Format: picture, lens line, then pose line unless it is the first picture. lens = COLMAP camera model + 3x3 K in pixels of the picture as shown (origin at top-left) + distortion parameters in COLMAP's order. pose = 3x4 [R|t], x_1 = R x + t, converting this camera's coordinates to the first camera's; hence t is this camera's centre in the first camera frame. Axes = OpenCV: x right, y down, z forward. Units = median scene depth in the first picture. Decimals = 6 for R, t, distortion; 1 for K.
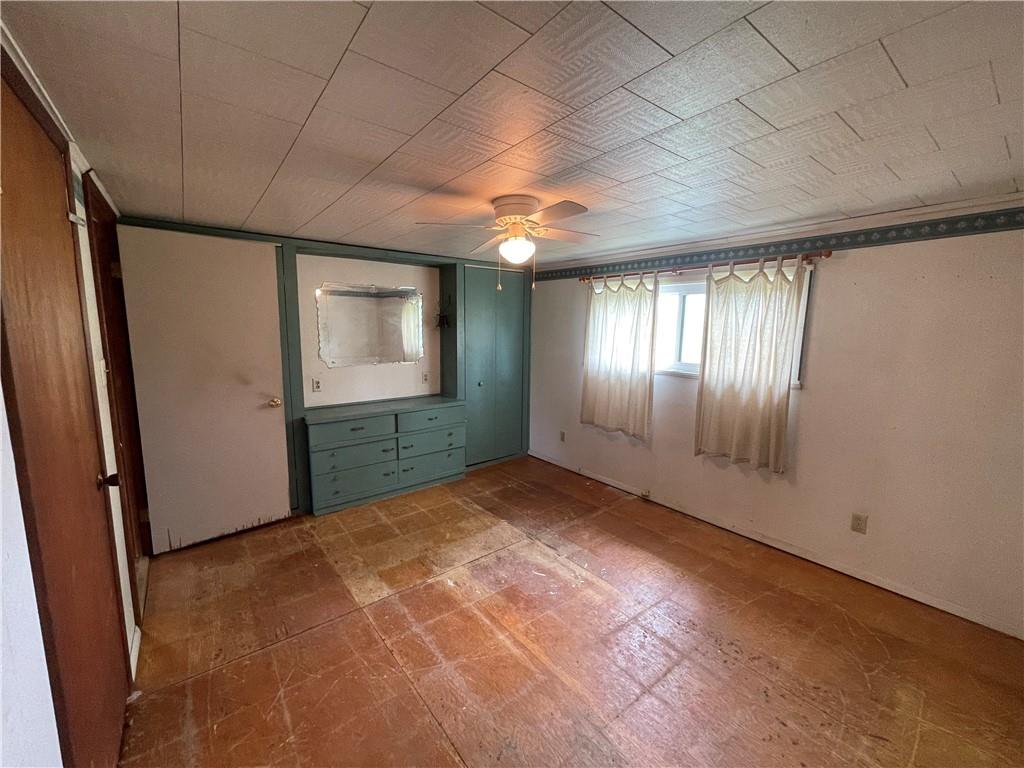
lens RADIAL K [[414.6, 0, 512.1], [0, 414.6, 388.7], [0, 0, 1]] dist [-0.001535, 0.001482]
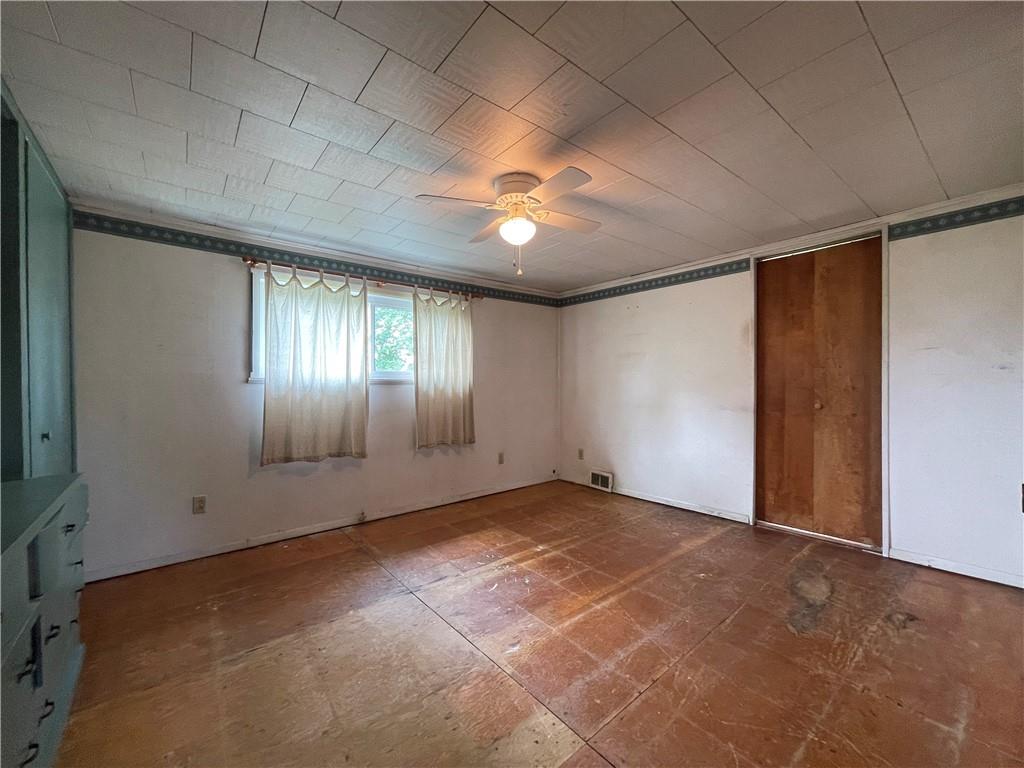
lens RADIAL K [[414.6, 0, 510.9], [0, 414.6, 379.7], [0, 0, 1]] dist [-0.001535, 0.001482]
pose [[-0.021418, -0.003136, 0.999766, -0.747119], [0.155690, 0.987785, 0.006434, 0.003129], [-0.987574, 0.155791, -0.020668, 0.821819]]
